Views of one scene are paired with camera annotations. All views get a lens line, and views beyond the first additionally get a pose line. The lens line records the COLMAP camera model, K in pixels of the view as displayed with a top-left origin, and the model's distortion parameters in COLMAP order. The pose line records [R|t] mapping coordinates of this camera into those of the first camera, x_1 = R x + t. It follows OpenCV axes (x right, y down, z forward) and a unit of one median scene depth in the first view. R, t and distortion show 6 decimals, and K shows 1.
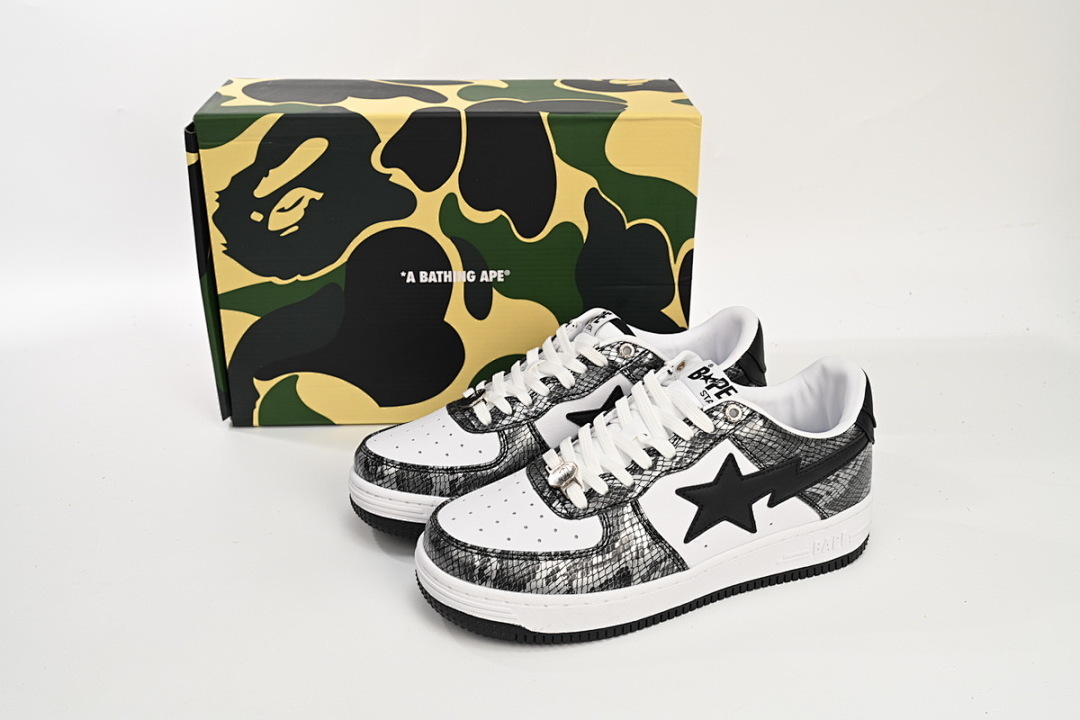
lens RADIAL K [[1158.9, 0, 542.4], [0, 1158.9, 357.4], [0, 0, 1]] dist [-0.015043, 0.000000]
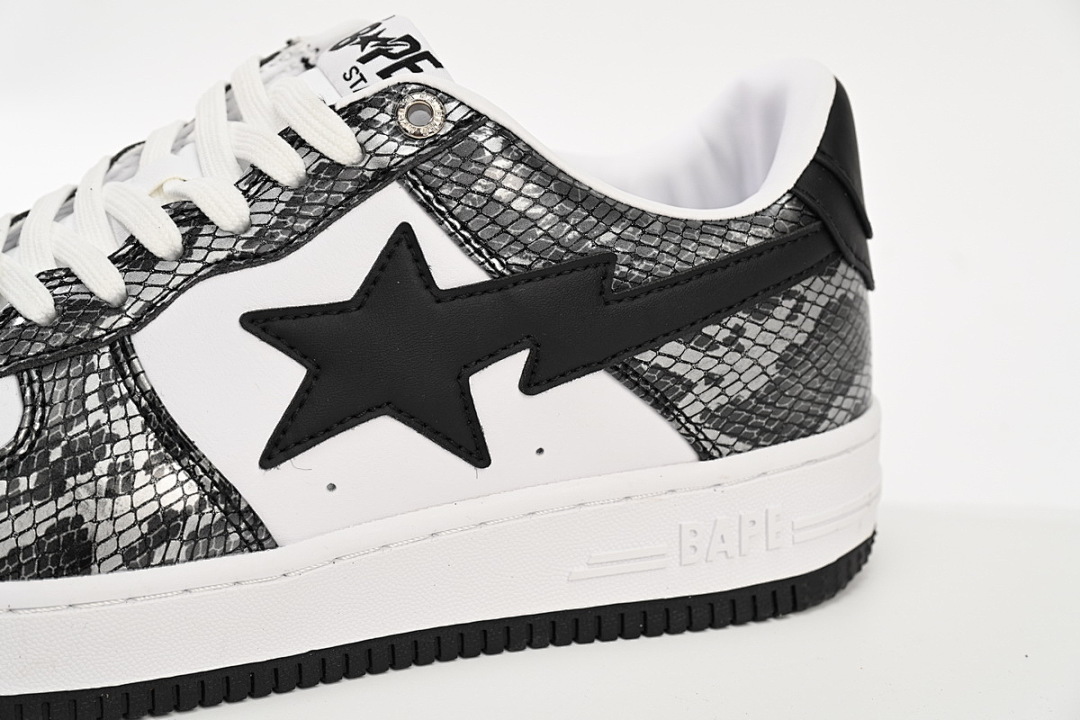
lens RADIAL K [[2132.8, 0, 538.9], [0, 2132.8, 361.2], [0, 0, 1]] dist [-0.059283, 0.000000]
pose [[0.998236, 0.024925, -0.053879, 0.240198], [-0.031187, 0.992441, -0.118692, 0.201620], [0.050513, 0.120163, 0.991468, 0.355484]]
